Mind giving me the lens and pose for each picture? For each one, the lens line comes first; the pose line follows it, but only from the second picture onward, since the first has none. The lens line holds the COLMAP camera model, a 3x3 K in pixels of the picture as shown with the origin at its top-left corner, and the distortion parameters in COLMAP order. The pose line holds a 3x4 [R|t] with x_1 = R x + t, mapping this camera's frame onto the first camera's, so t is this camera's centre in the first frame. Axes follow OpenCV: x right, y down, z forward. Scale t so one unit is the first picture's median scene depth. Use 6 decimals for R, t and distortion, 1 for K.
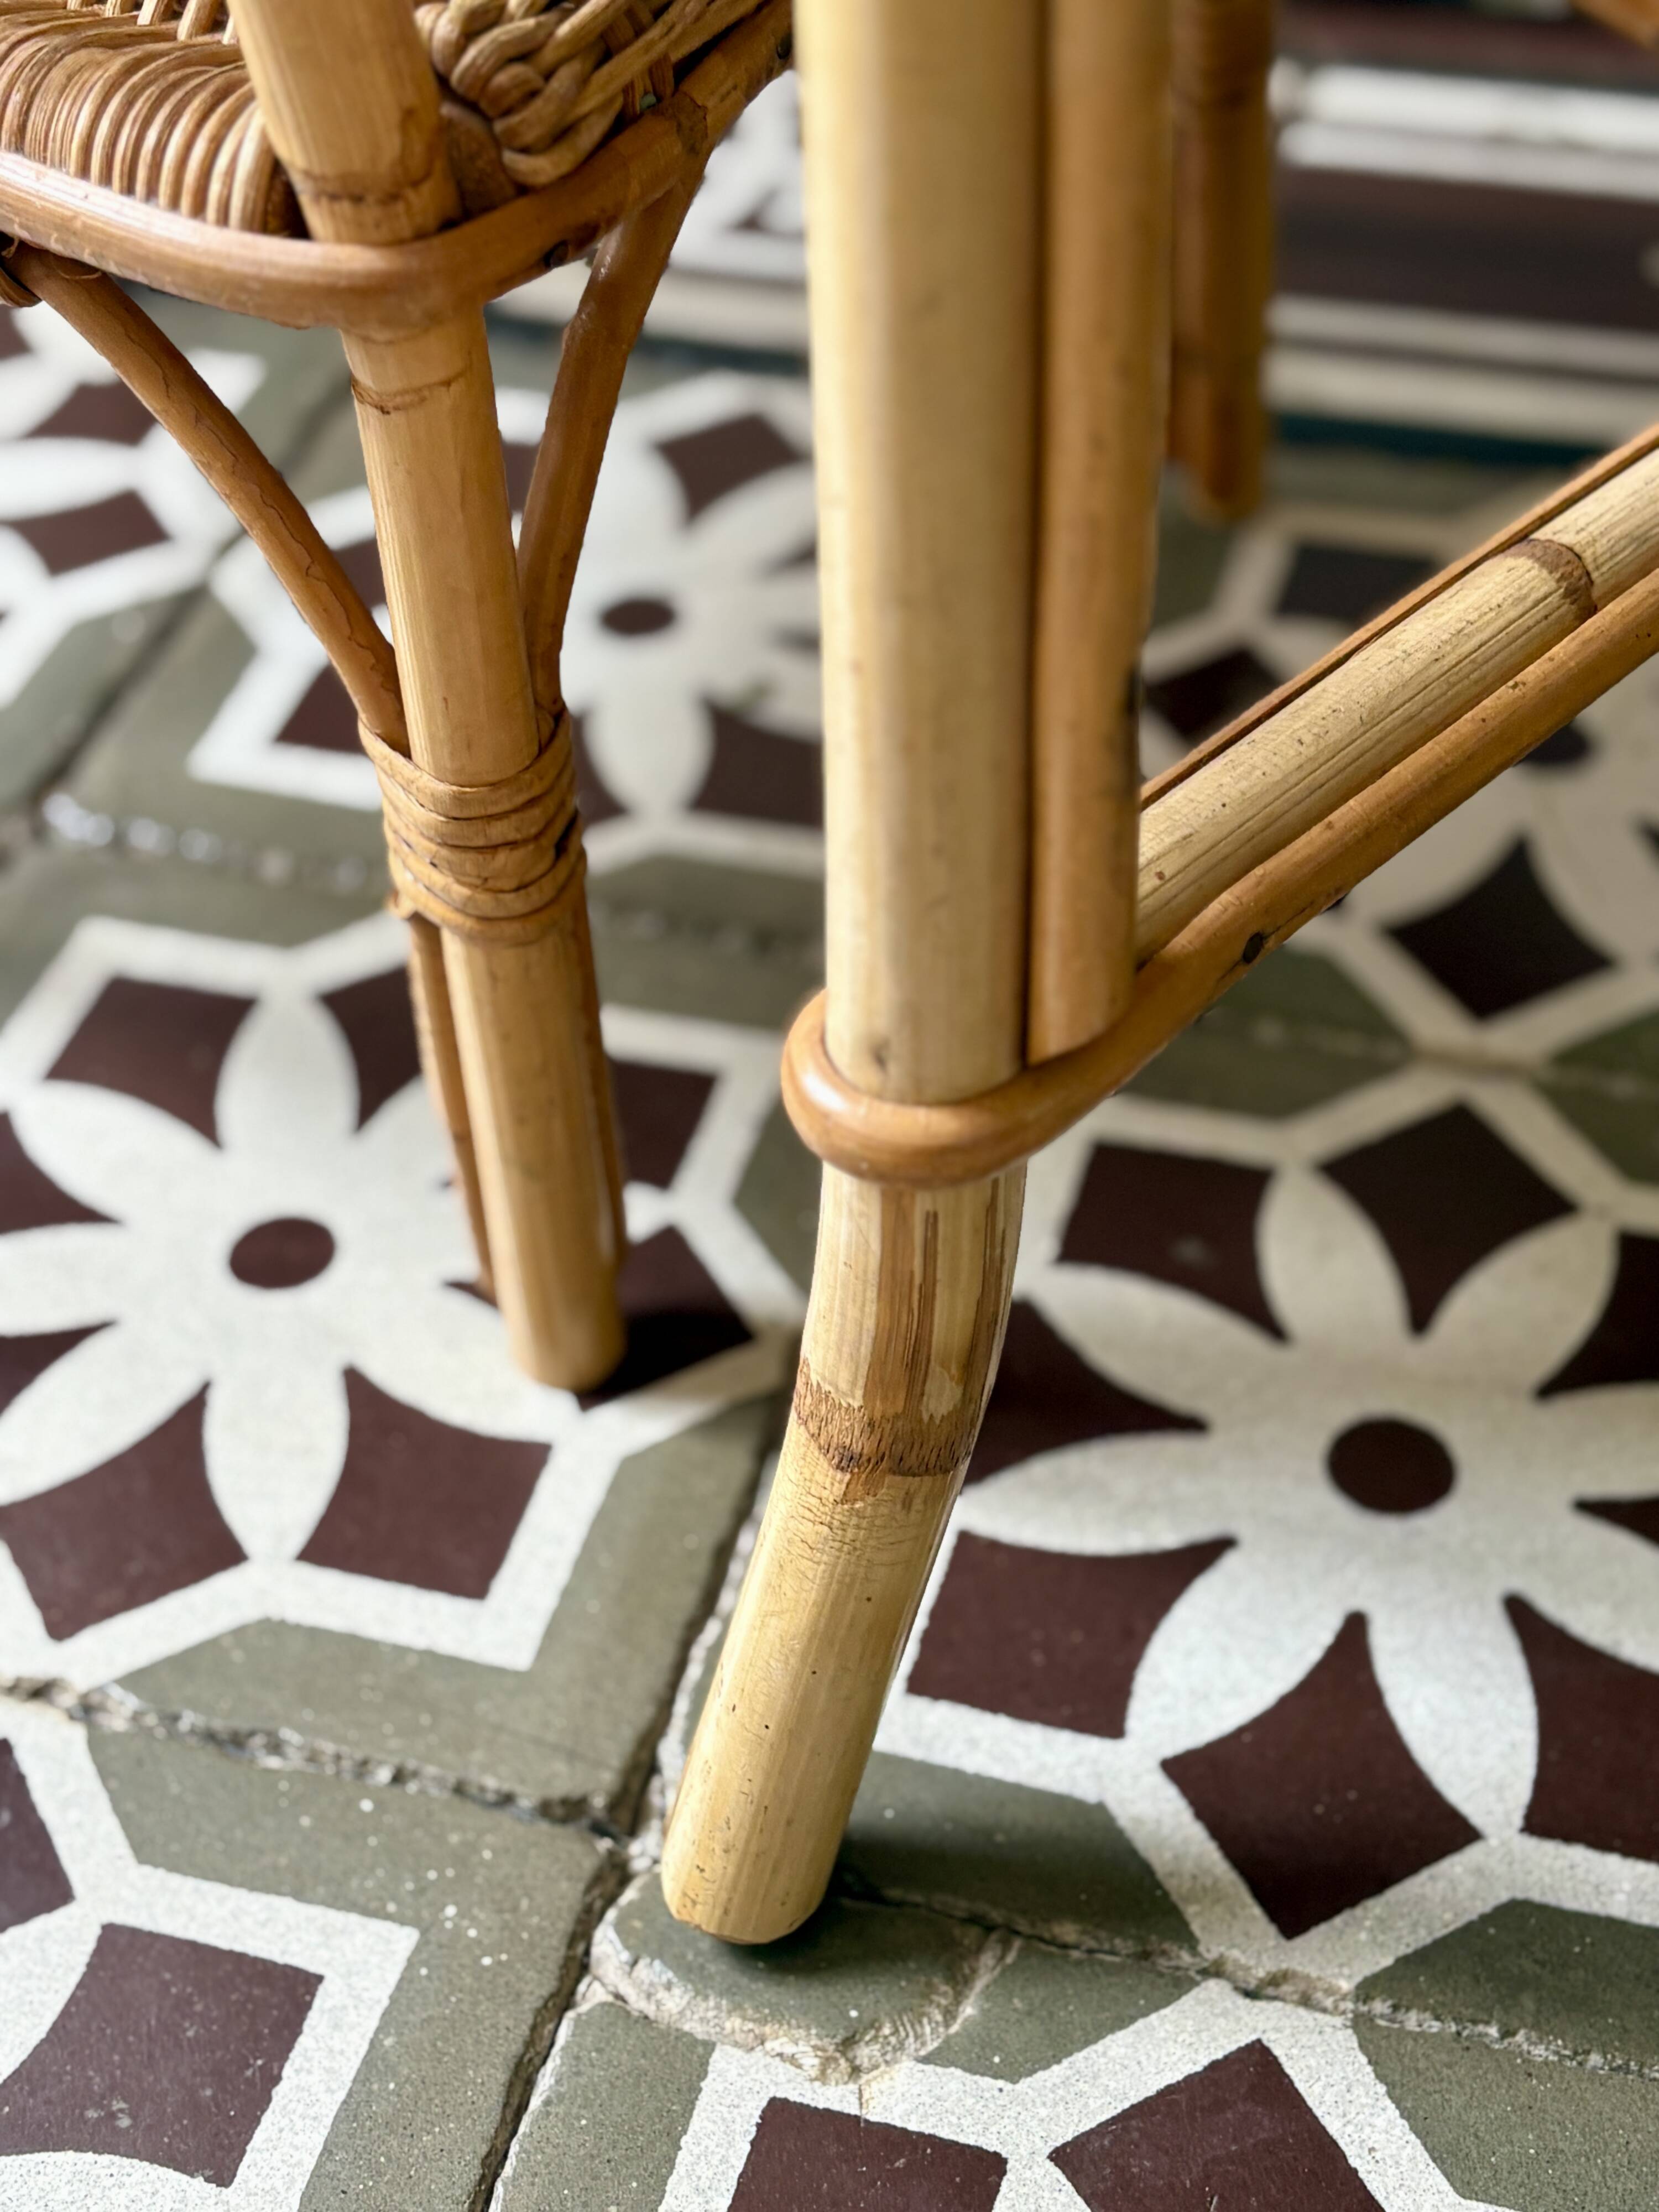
lens RADIAL K [[3162.9, 0, 814.5], [0, 3162.9, 1109.2], [0, 0, 1]] dist [0.069774, 0.000000]
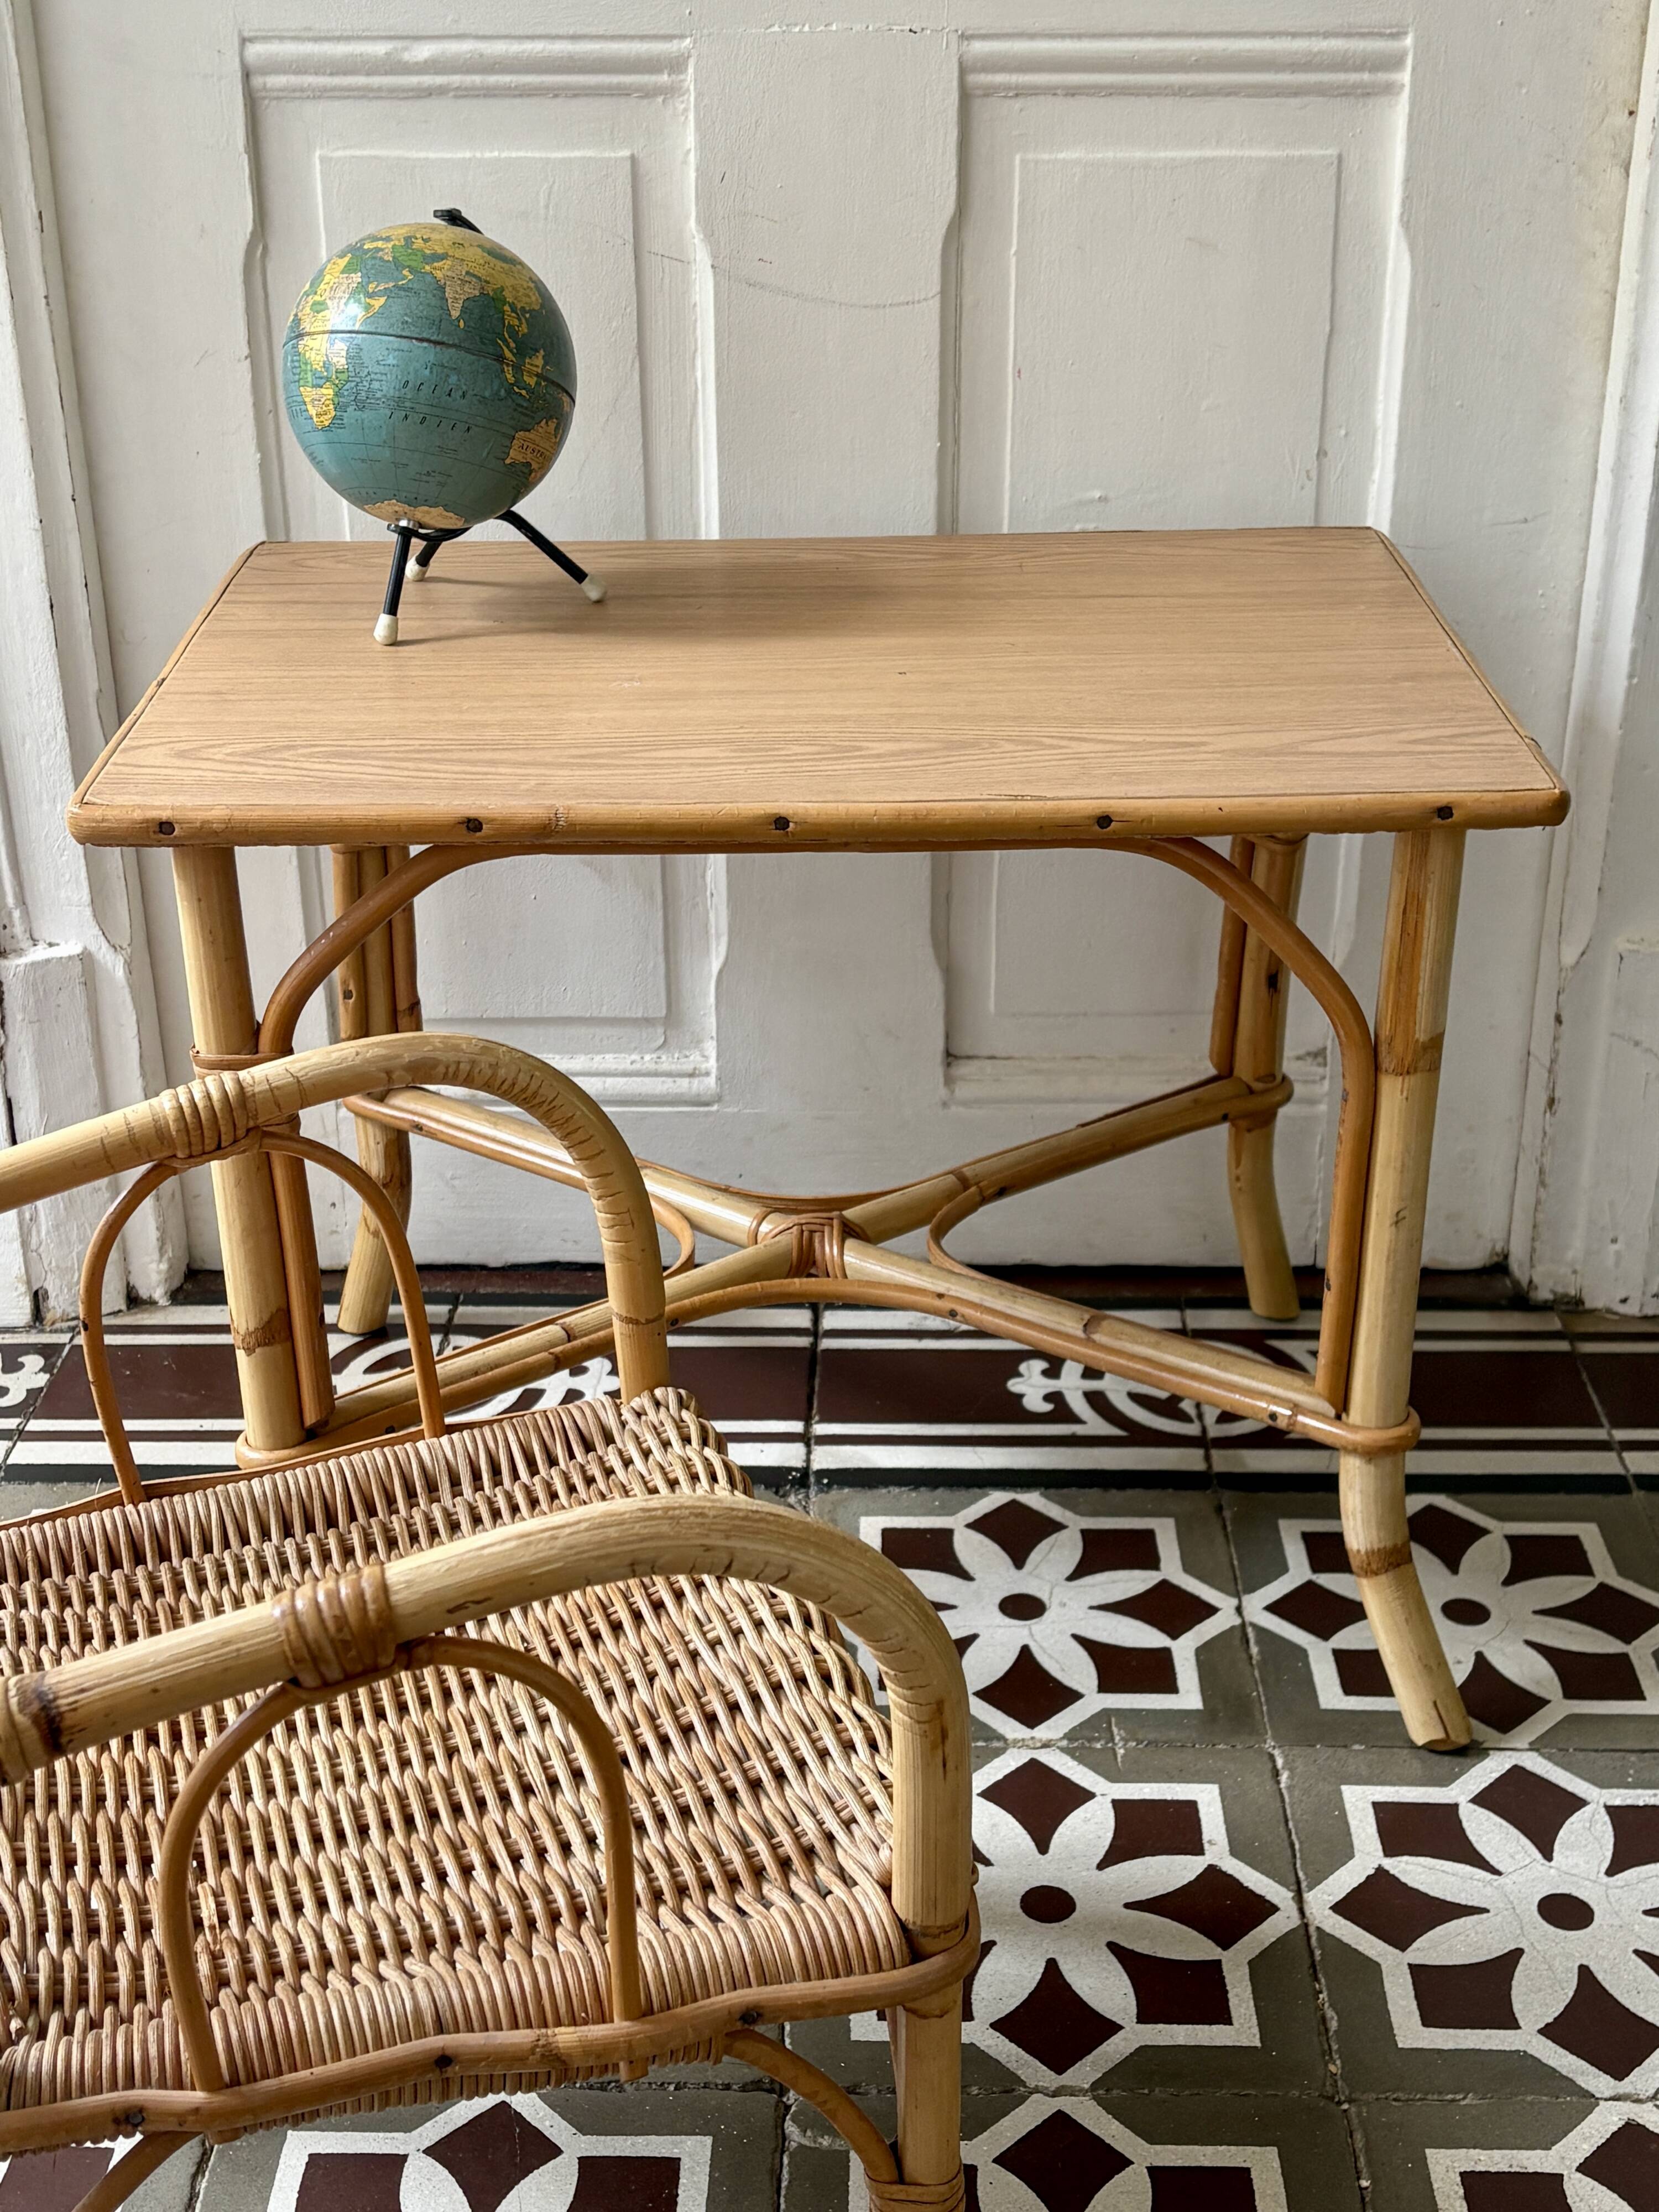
lens RADIAL K [[2796.8, 0, 809.7], [0, 2796.8, 1131.8], [0, 0, 1]] dist [0.036713, 0.000000]
pose [[0.964920, -0.079708, 0.250151, -0.522373], [0.158764, 0.935999, -0.314165, 0.228007], [-0.209100, 0.342860, 0.915819, -1.200234]]
